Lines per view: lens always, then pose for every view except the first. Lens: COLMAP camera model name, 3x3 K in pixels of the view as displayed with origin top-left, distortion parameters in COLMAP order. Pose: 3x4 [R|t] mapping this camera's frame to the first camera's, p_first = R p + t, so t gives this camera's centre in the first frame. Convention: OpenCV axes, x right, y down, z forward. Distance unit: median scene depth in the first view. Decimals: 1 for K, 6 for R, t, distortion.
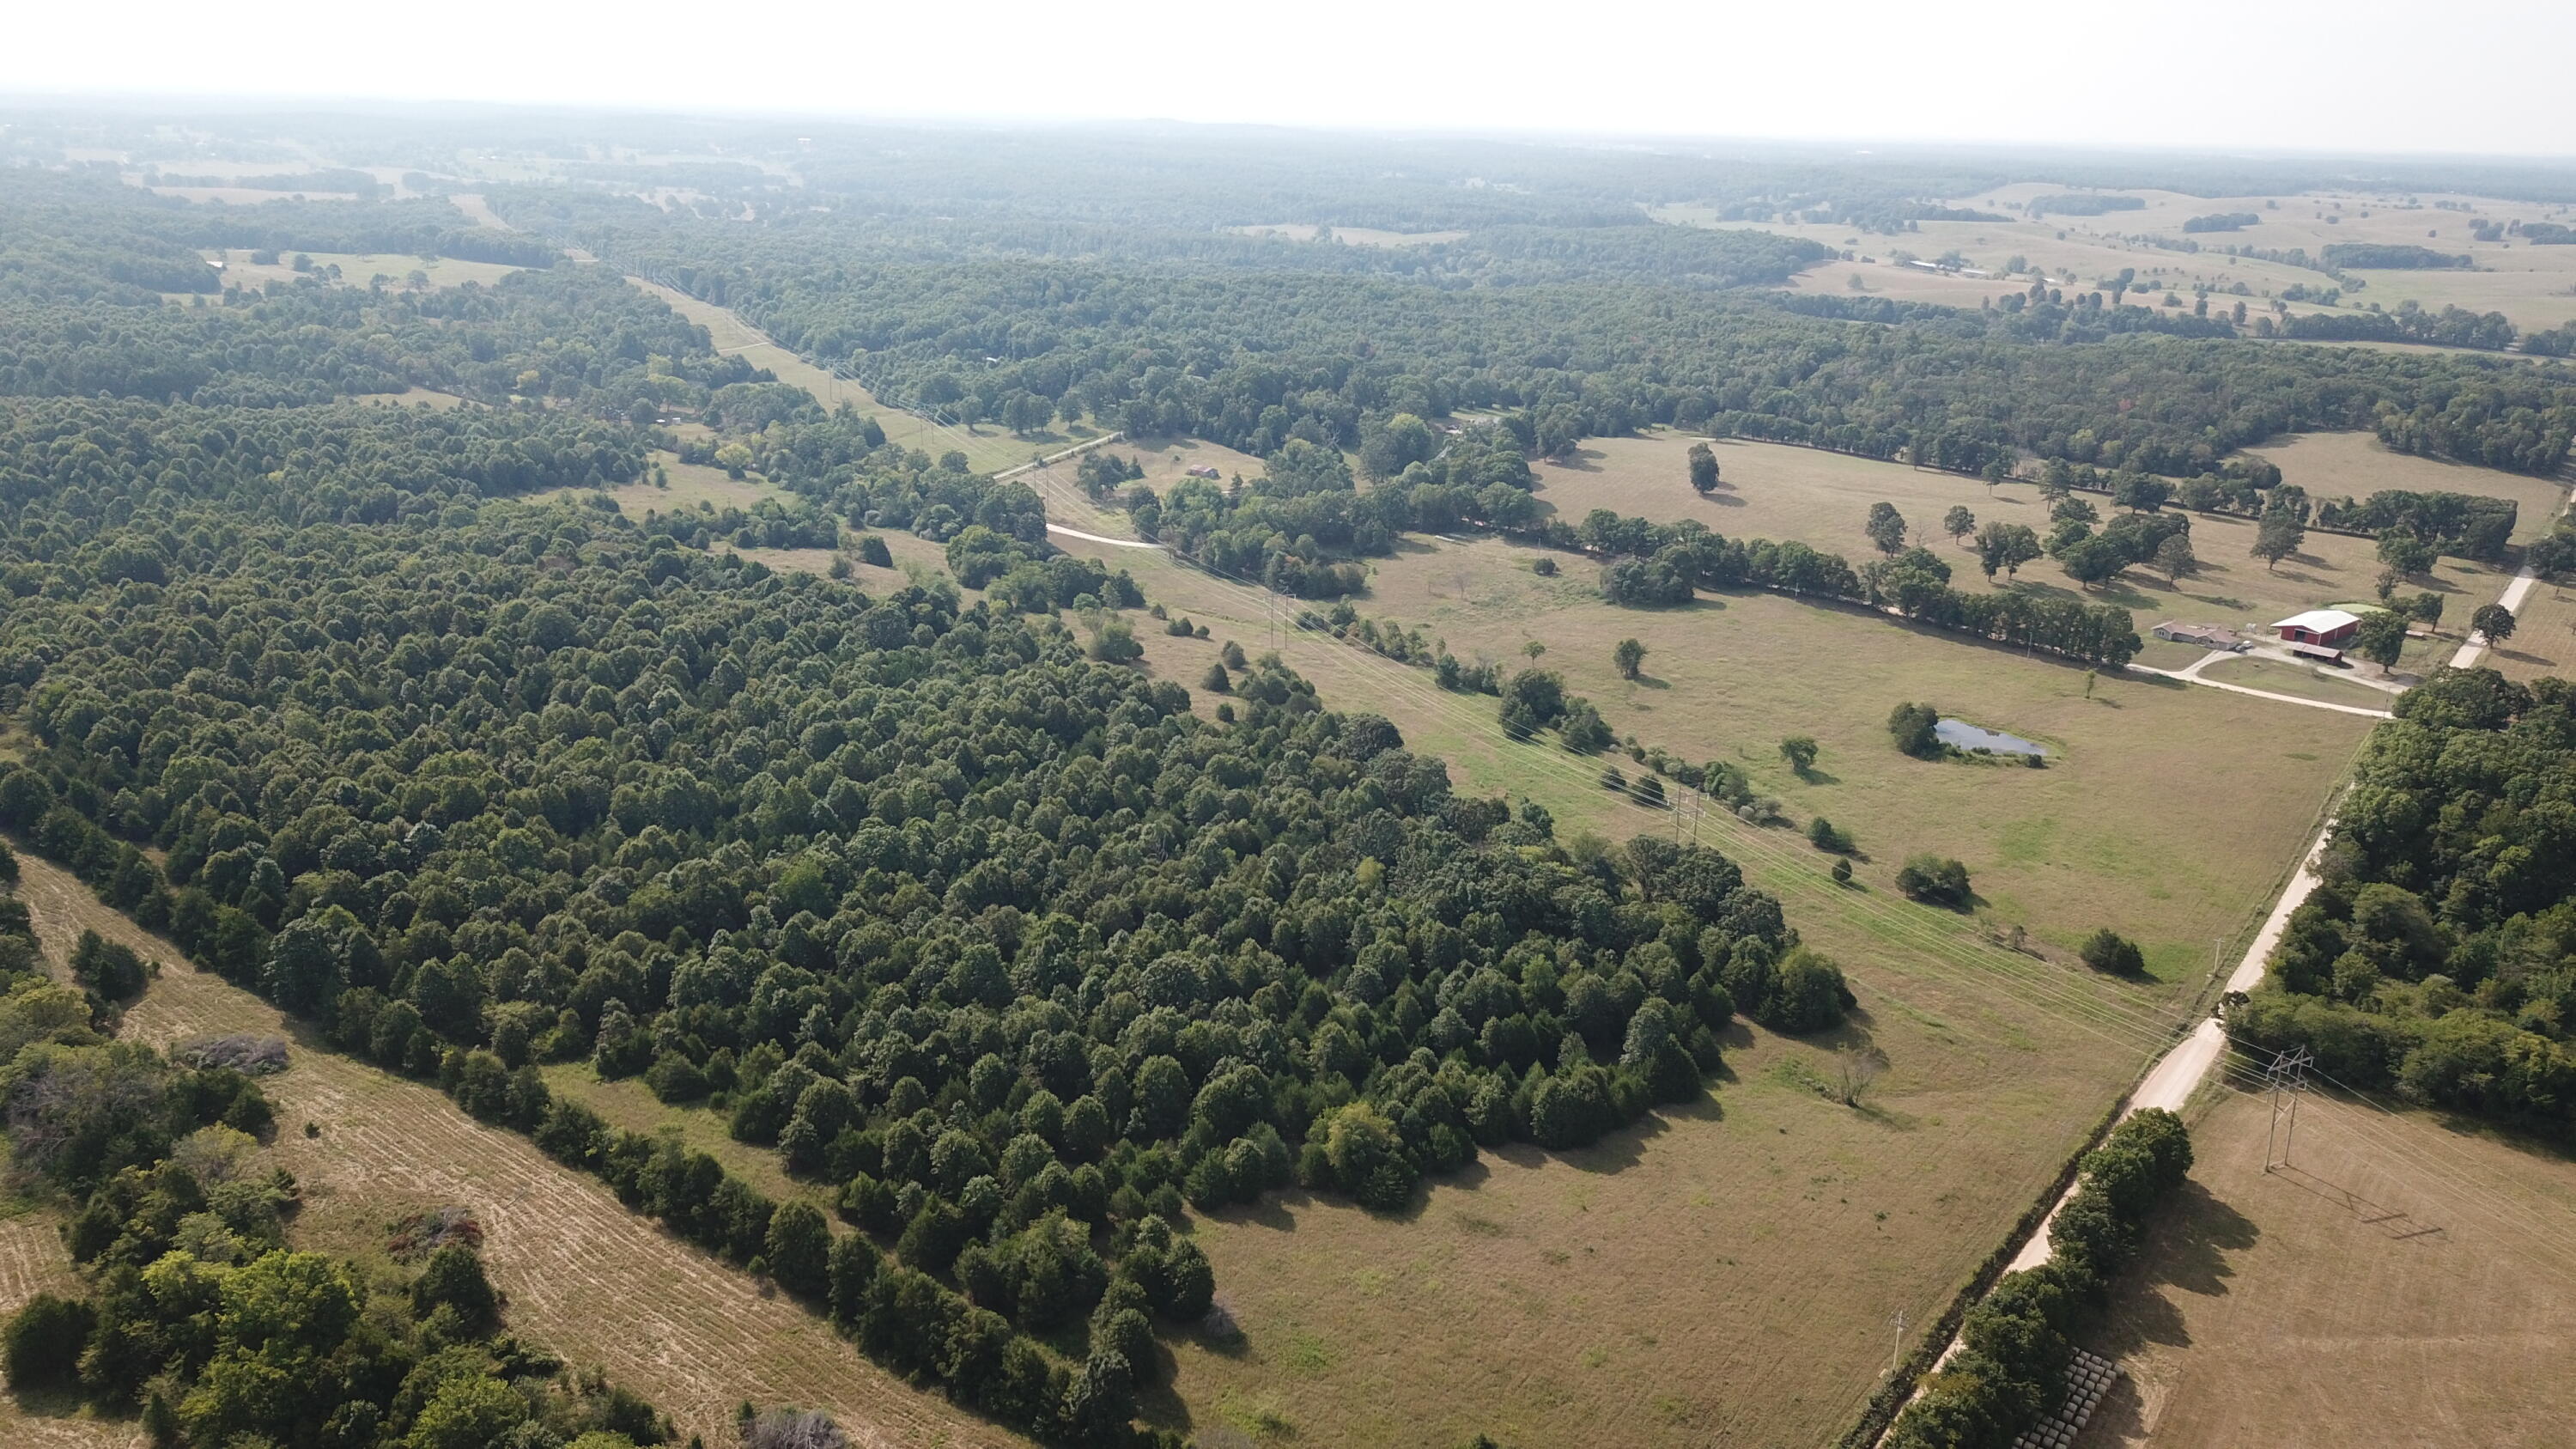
lens RADIAL K [[1974.8, 0, 1289.5], [0, 1974.8, 736.3], [0, 0, 1]] dist [0.000163, 0.015590]
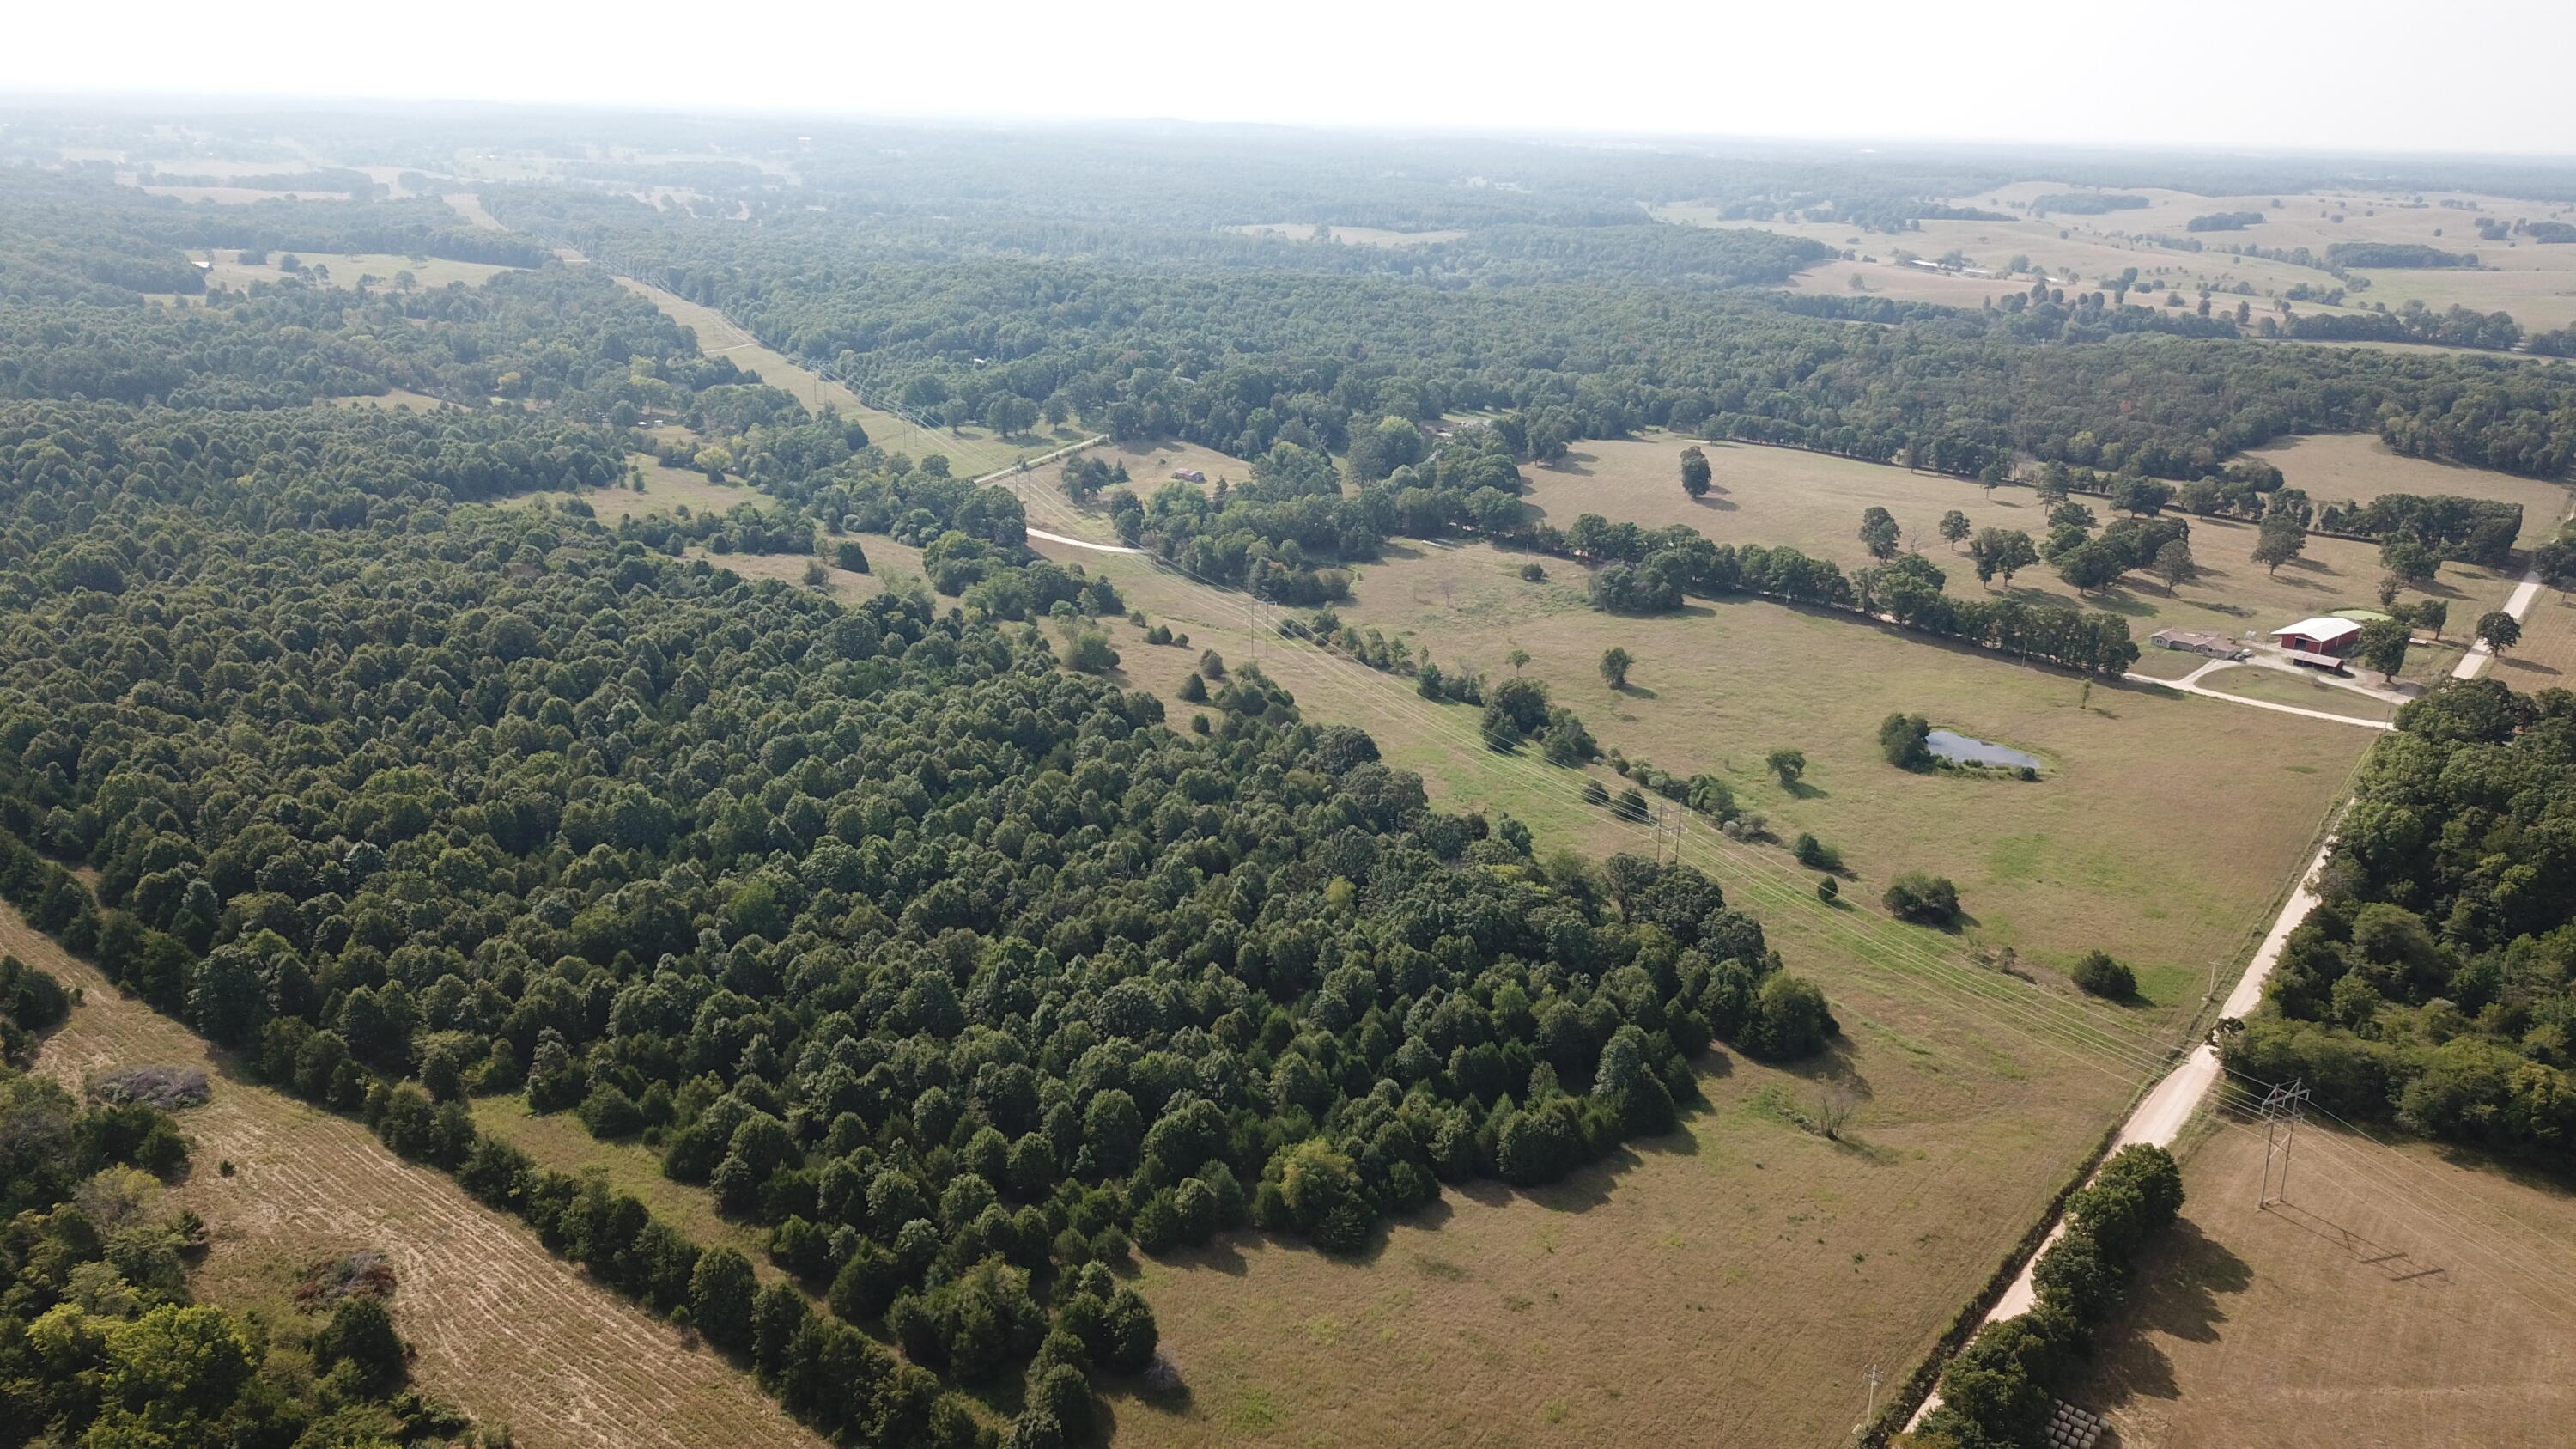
lens RADIAL K [[1974.8, 0, 1289.5], [0, 1974.8, 736.3], [0, 0, 1]] dist [0.000163, 0.015590]
pose [[0.999998, 0.000183, -0.002204, 0.010772], [-0.000181, 1.000000, 0.000553, -0.005074], [0.002204, -0.000552, 0.999997, 0.016702]]
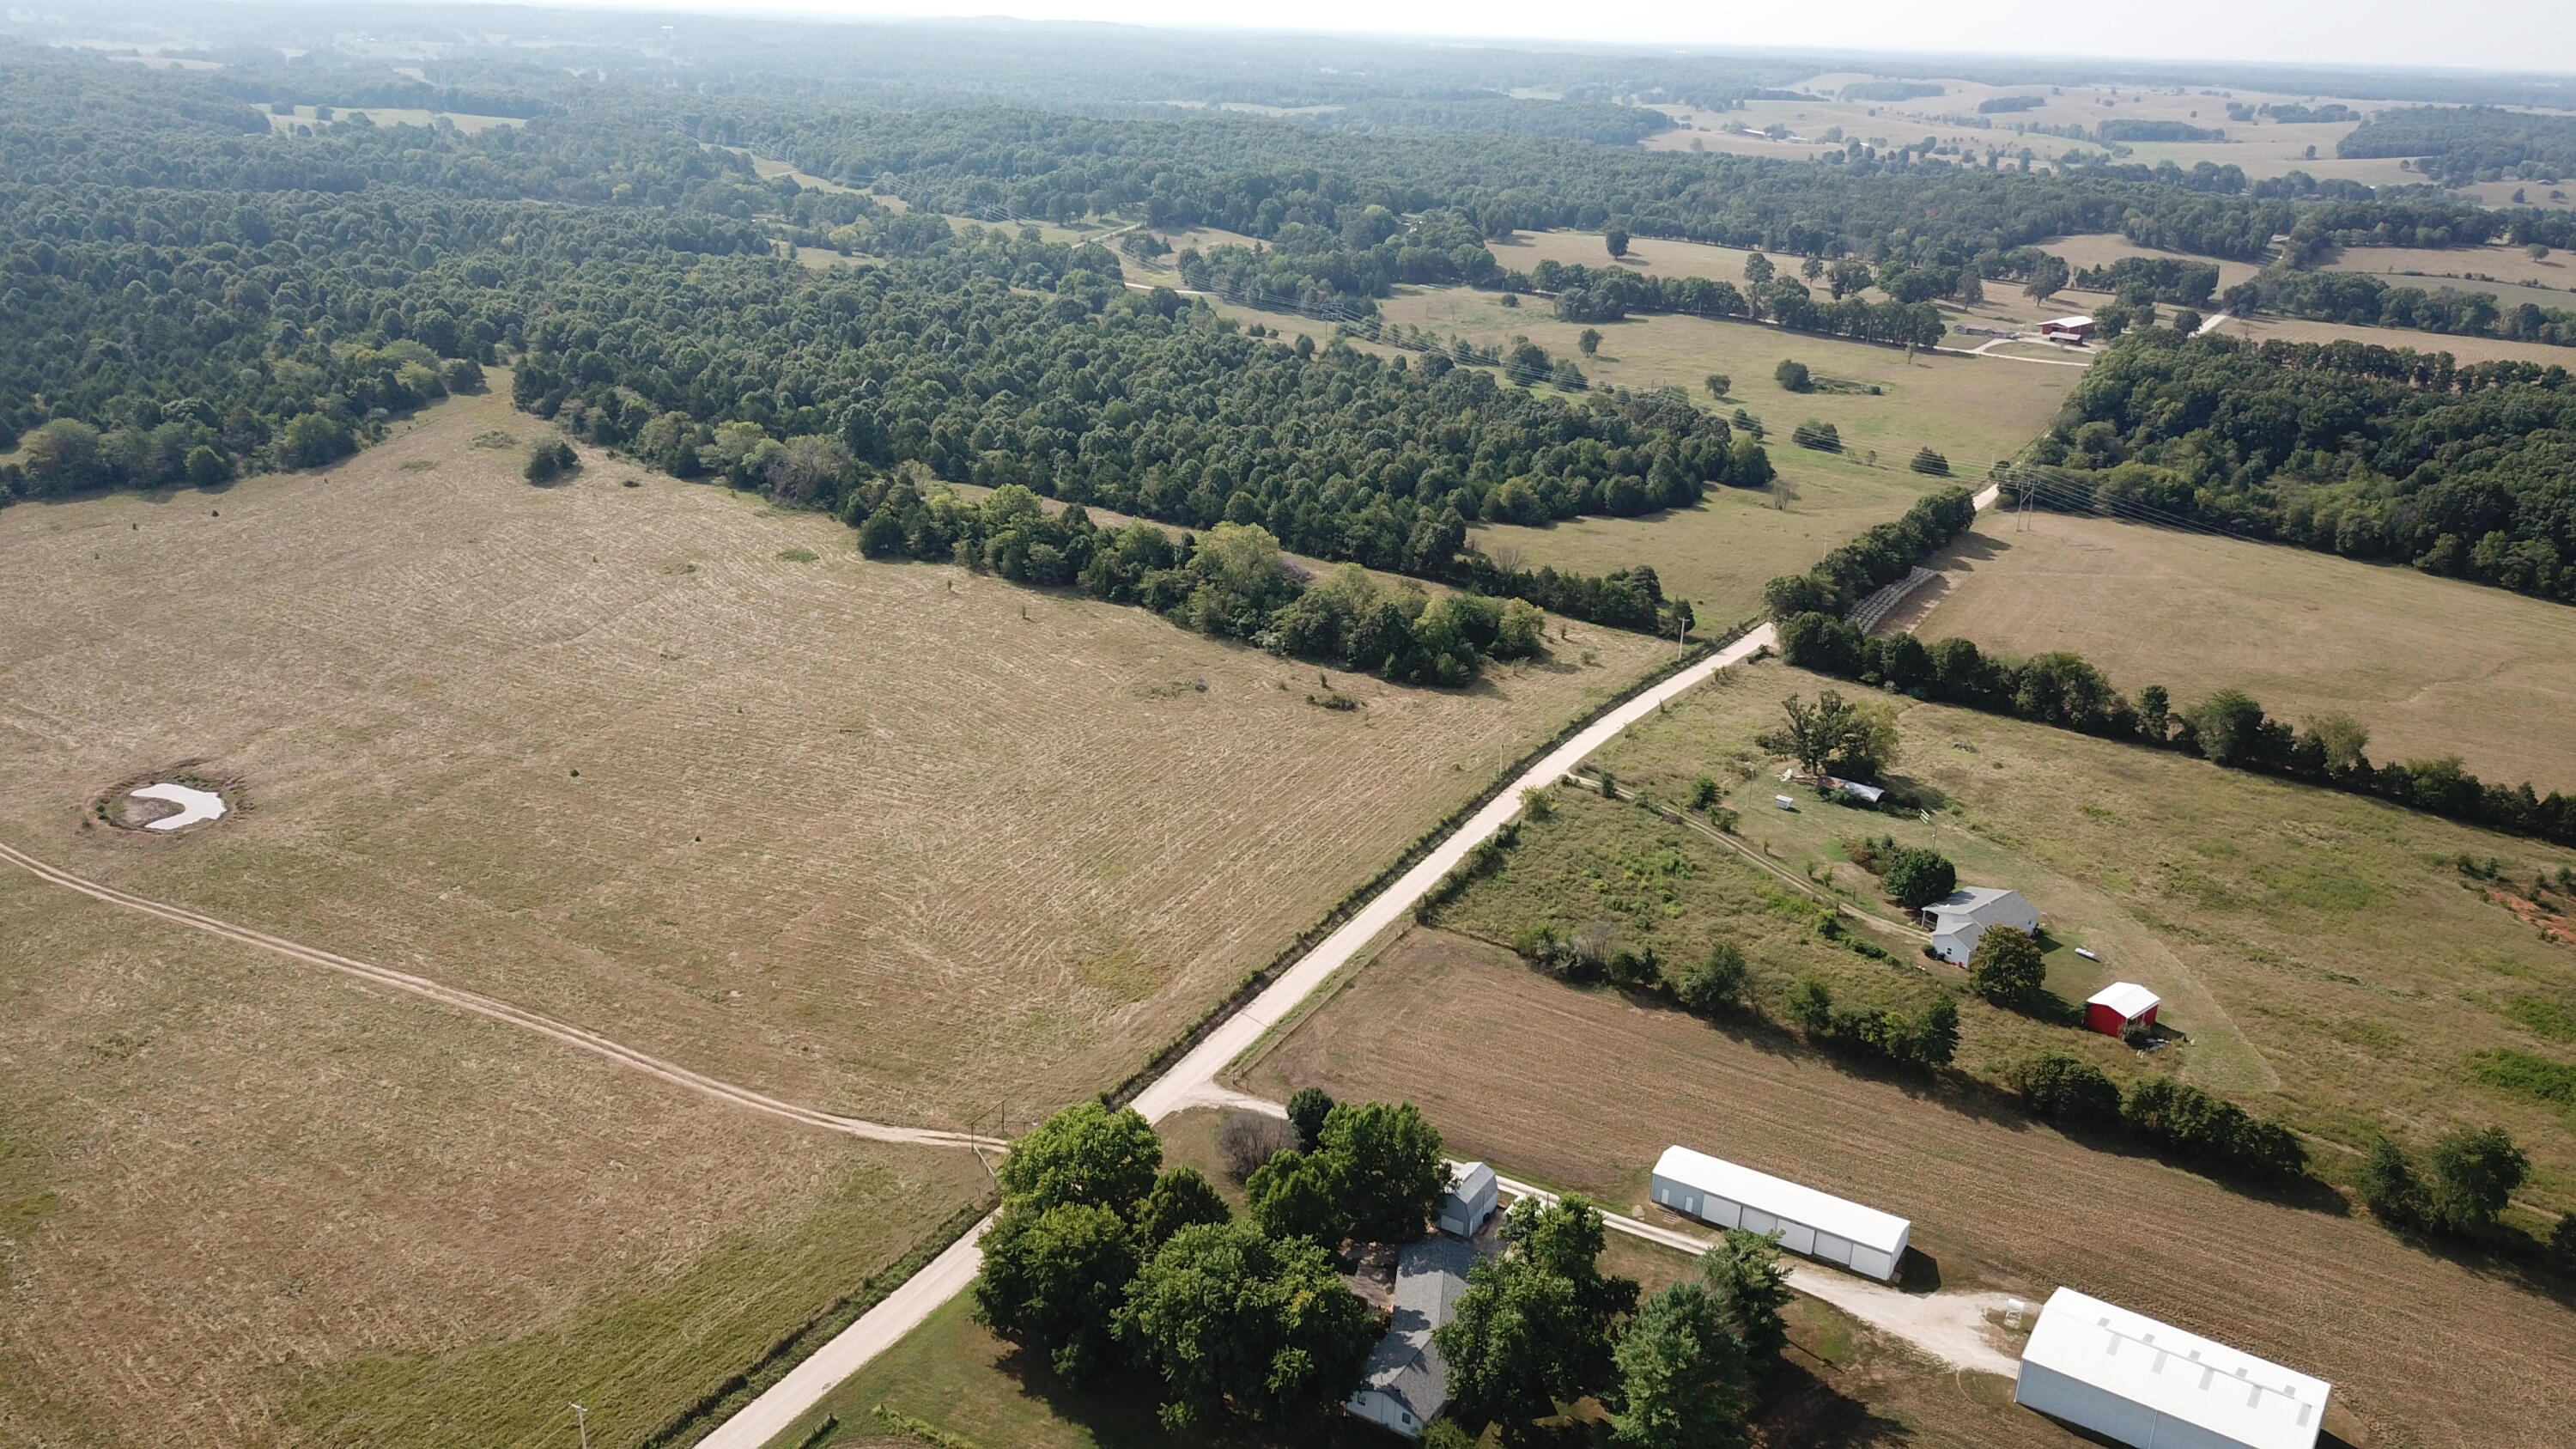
lens RADIAL K [[1974.8, 0, 1289.5], [0, 1974.8, 736.3], [0, 0, 1]] dist [0.000163, 0.015590]
pose [[0.995978, -0.025998, 0.085738, -0.142205], [0.022294, 0.998788, 0.043880, 0.148597], [-0.086775, -0.041792, 0.995351, -0.326243]]
